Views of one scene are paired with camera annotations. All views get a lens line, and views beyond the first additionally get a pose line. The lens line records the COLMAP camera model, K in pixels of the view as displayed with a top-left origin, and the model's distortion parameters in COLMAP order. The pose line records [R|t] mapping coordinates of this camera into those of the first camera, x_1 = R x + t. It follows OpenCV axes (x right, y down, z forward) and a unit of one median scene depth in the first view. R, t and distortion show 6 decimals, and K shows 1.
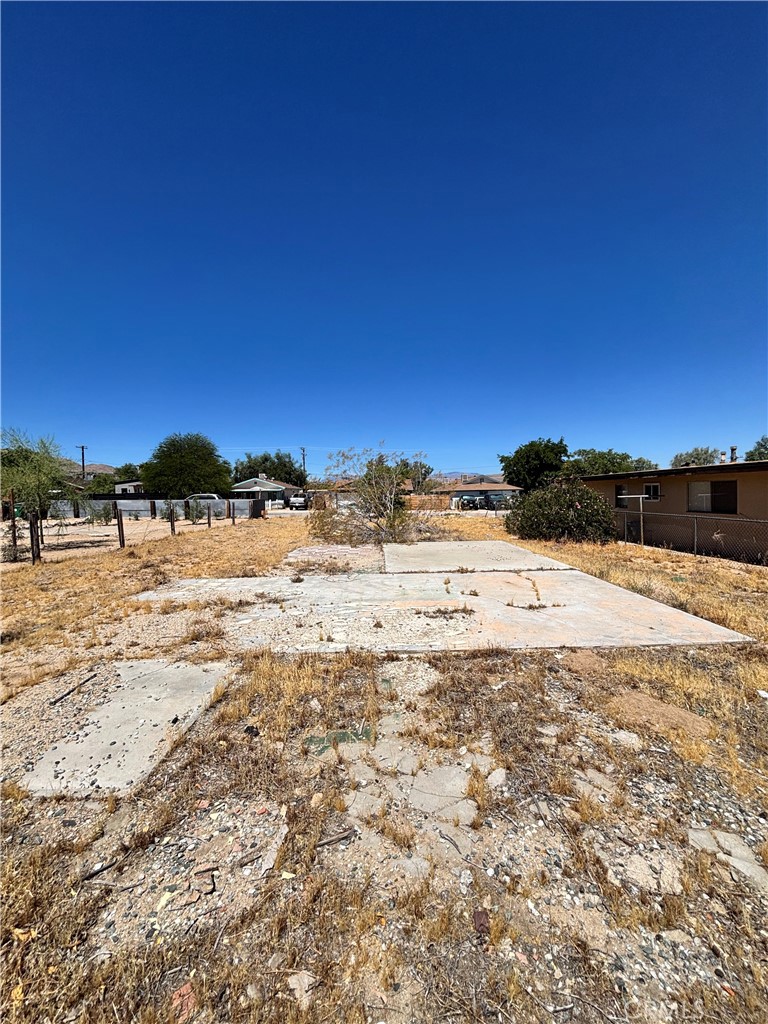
lens RADIAL K [[409.6, 0, 385.2], [0, 409.6, 515.7], [0, 0, 1]] dist [-0.002246, 0.001458]
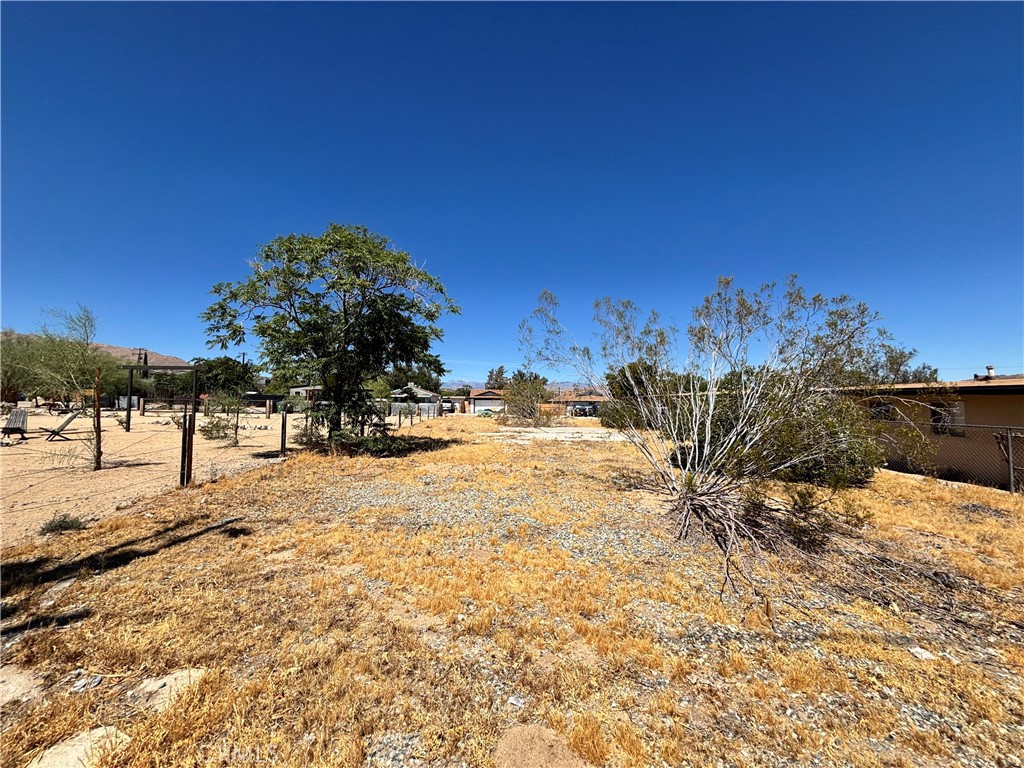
lens RADIAL K [[409.6, 0, 519.8], [0, 409.6, 381.7], [0, 0, 1]] dist [-0.002246, 0.001458]
pose [[0.998076, 0.030372, 0.054052, -0.353364], [-0.024646, 0.994311, -0.103623, 0.095827], [-0.056892, 0.102091, 0.993147, -1.702207]]
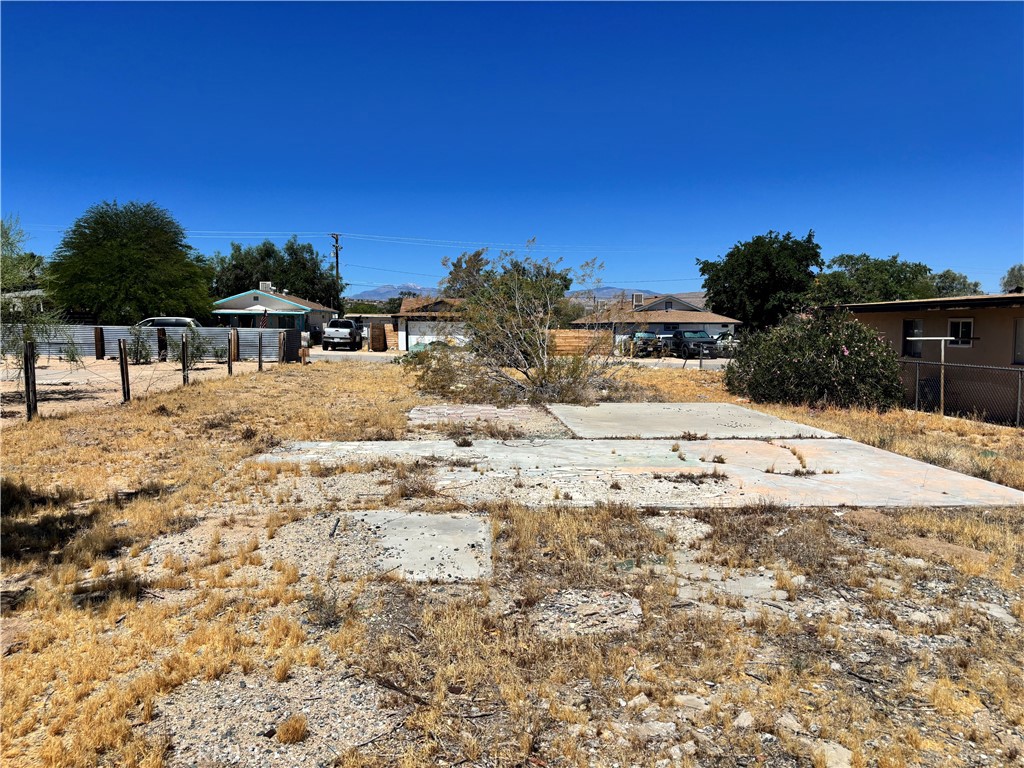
lens RADIAL K [[770.8, 0, 514.7], [0, 770.8, 379.7], [0, 0, 1]] dist [0.047020, -0.051838]
pose [[0.998437, 0.020581, 0.051967, -0.188113], [-0.021451, 0.999638, 0.016236, 0.021170], [-0.051614, -0.017325, 0.998517, -0.322917]]
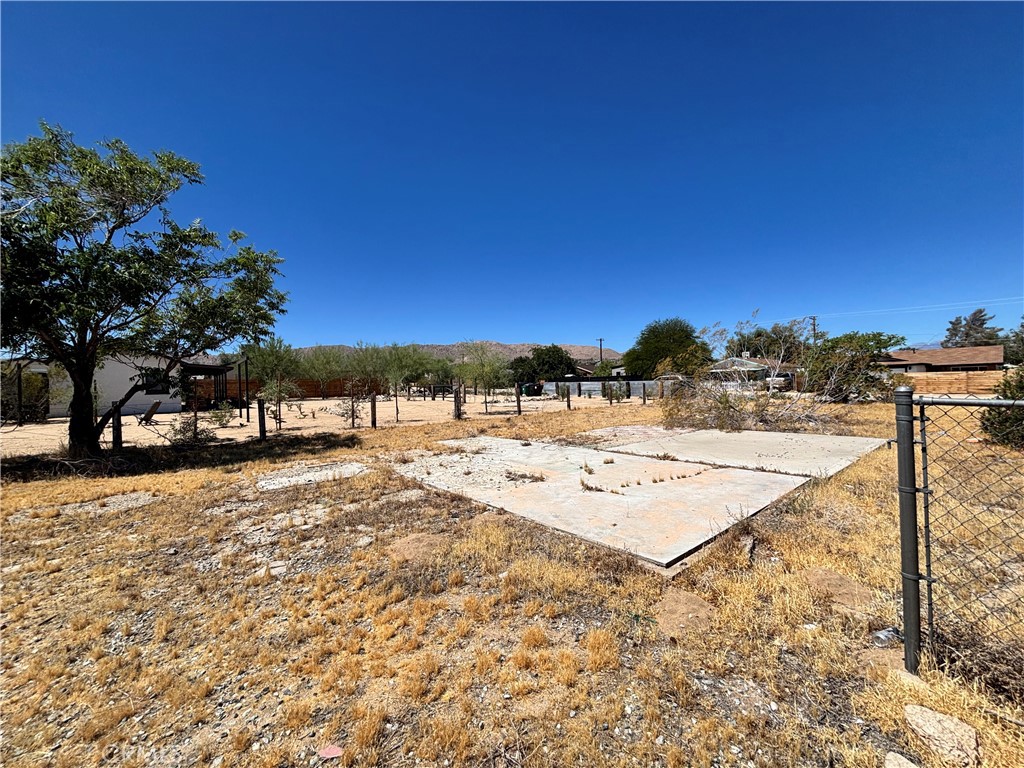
lens RADIAL K [[409.6, 0, 515.3], [0, 409.6, 384.9], [0, 0, 1]] dist [-0.002246, 0.001458]
pose [[0.627997, -0.001165, -0.778215, 0.714735], [-0.020943, 0.999611, -0.018397, -0.004087], [0.777934, 0.027852, 0.627729, 0.158573]]
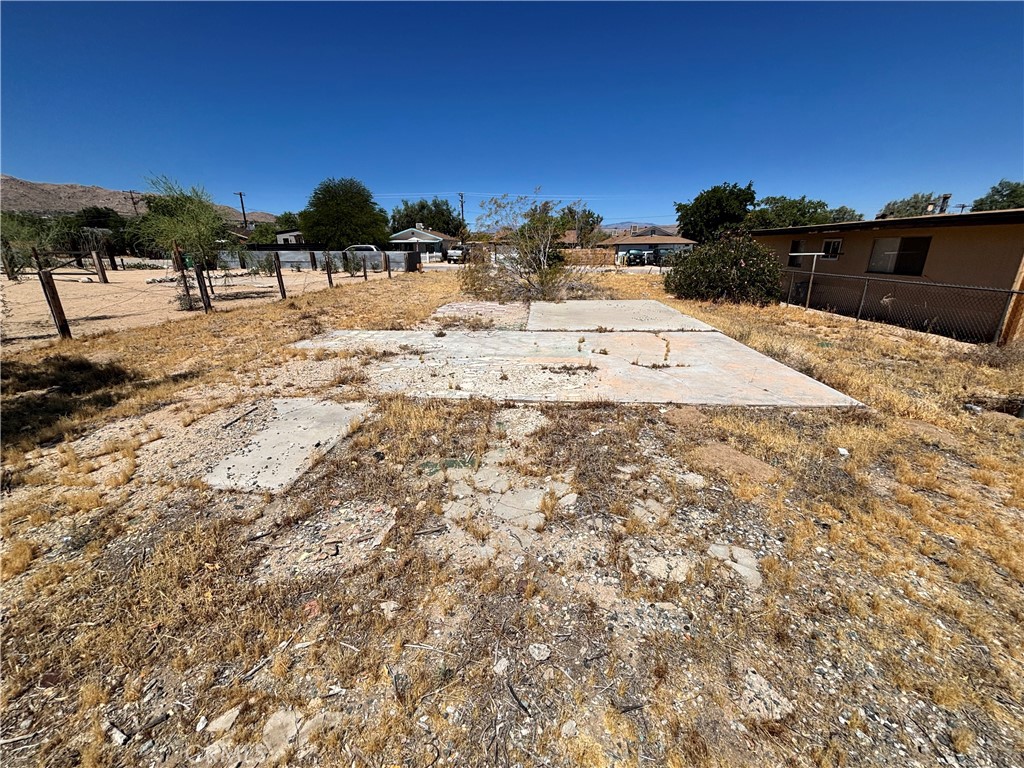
lens RADIAL K [[409.6, 0, 509.4], [0, 409.6, 381.0], [0, 0, 1]] dist [-0.002246, 0.001458]
pose [[0.995567, 0.038751, -0.085707, 0.056006], [-0.015012, 0.964973, 0.261919, -0.005055], [0.092854, -0.259471, 0.961277, -0.028026]]
